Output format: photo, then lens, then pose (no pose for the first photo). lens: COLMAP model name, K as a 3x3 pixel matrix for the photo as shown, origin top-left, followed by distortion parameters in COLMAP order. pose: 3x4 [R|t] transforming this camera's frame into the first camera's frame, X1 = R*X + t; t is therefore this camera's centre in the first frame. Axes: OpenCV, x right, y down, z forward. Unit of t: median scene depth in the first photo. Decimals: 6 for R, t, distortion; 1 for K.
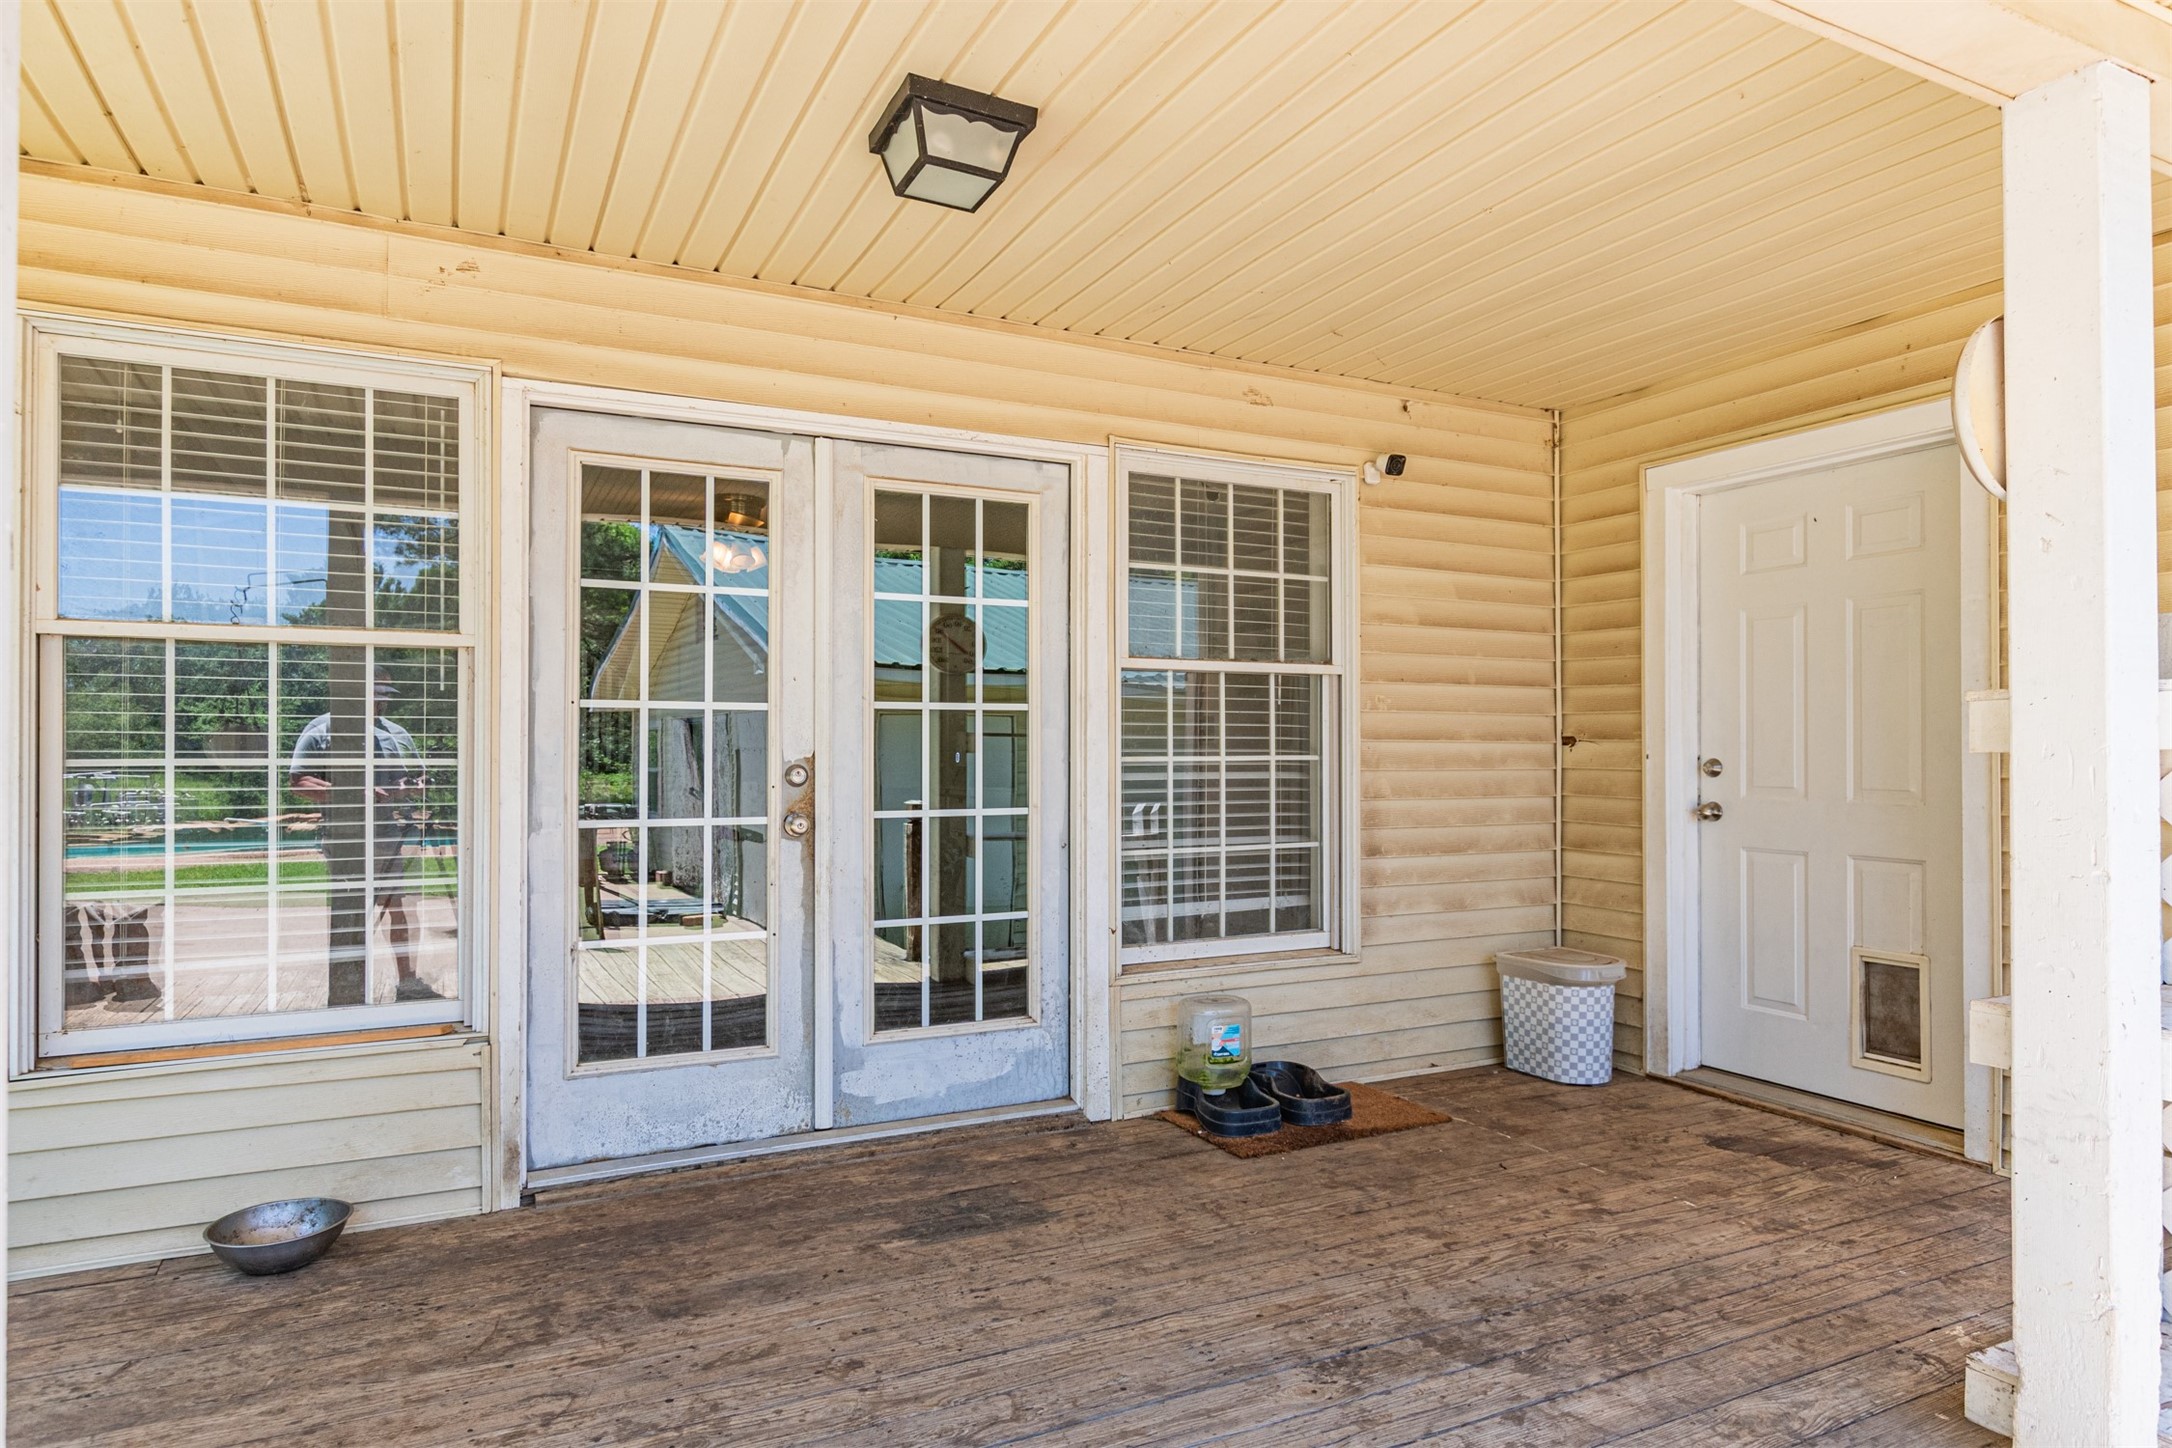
lens RADIAL K [[1253.4, 0, 1079.7], [0, 1253.4, 730.6], [0, 0, 1]] dist [0.002488, 0.000253]
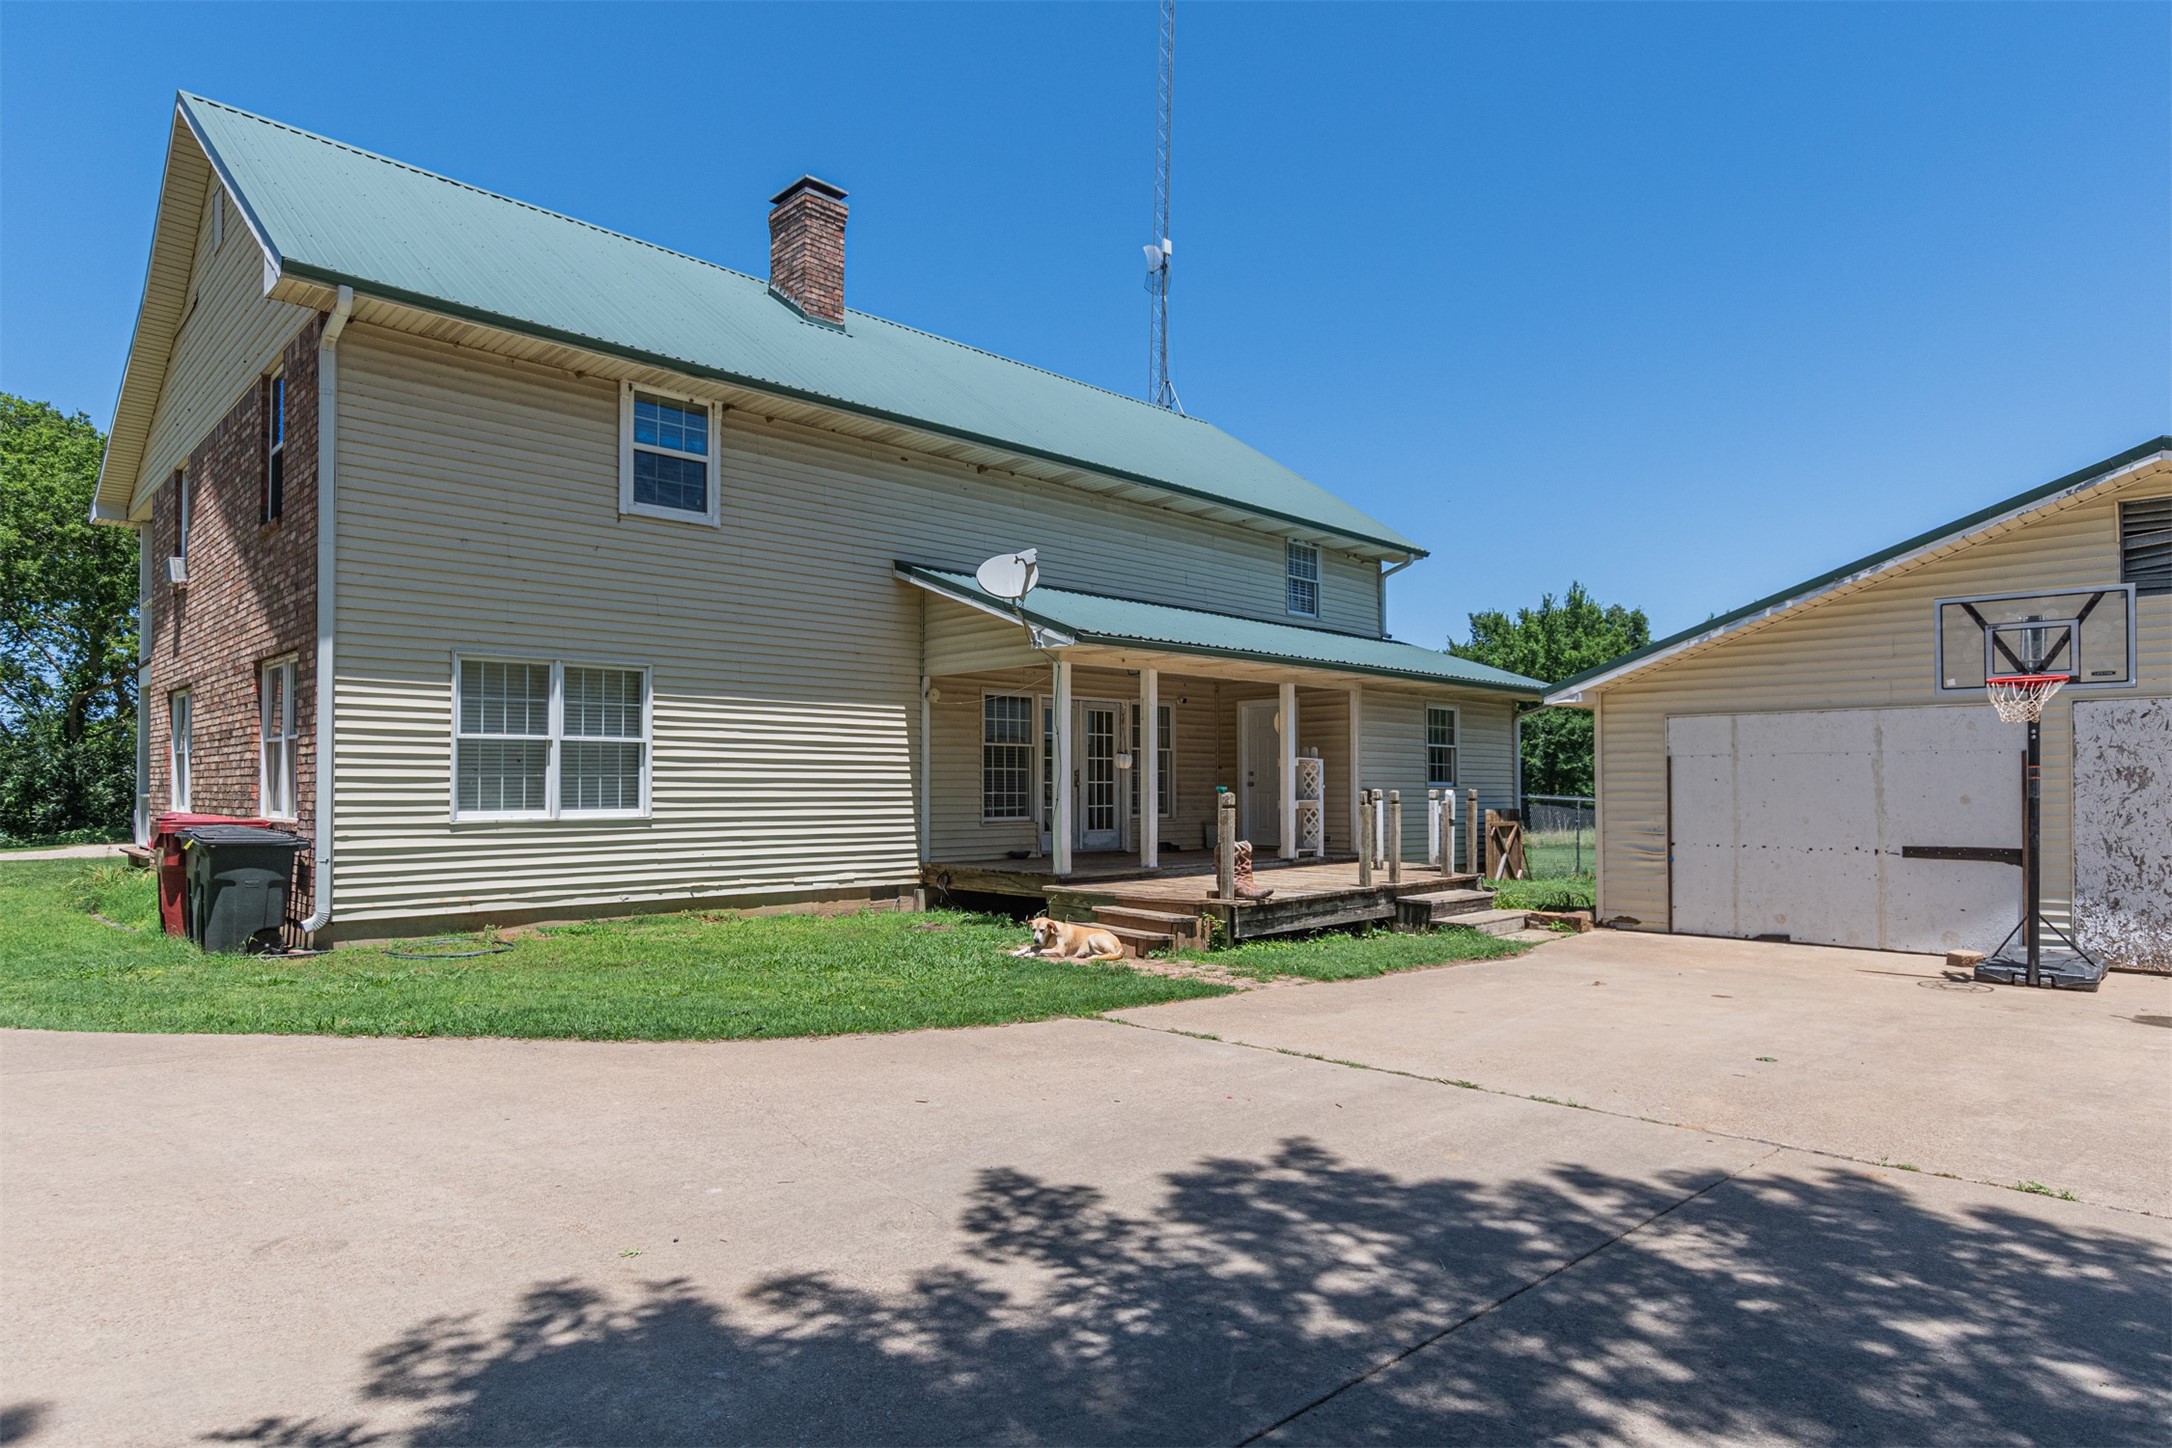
lens RADIAL K [[1253.4, 0, 1083.1], [0, 1253.4, 734.7], [0, 0, 1]] dist [0.002488, 0.000253]
pose [[0.950029, 0.006640, 0.312091, -1.349569], [0.001601, 0.999657, -0.026142, 0.007785], [-0.312157, 0.025335, 0.949693, -2.823372]]
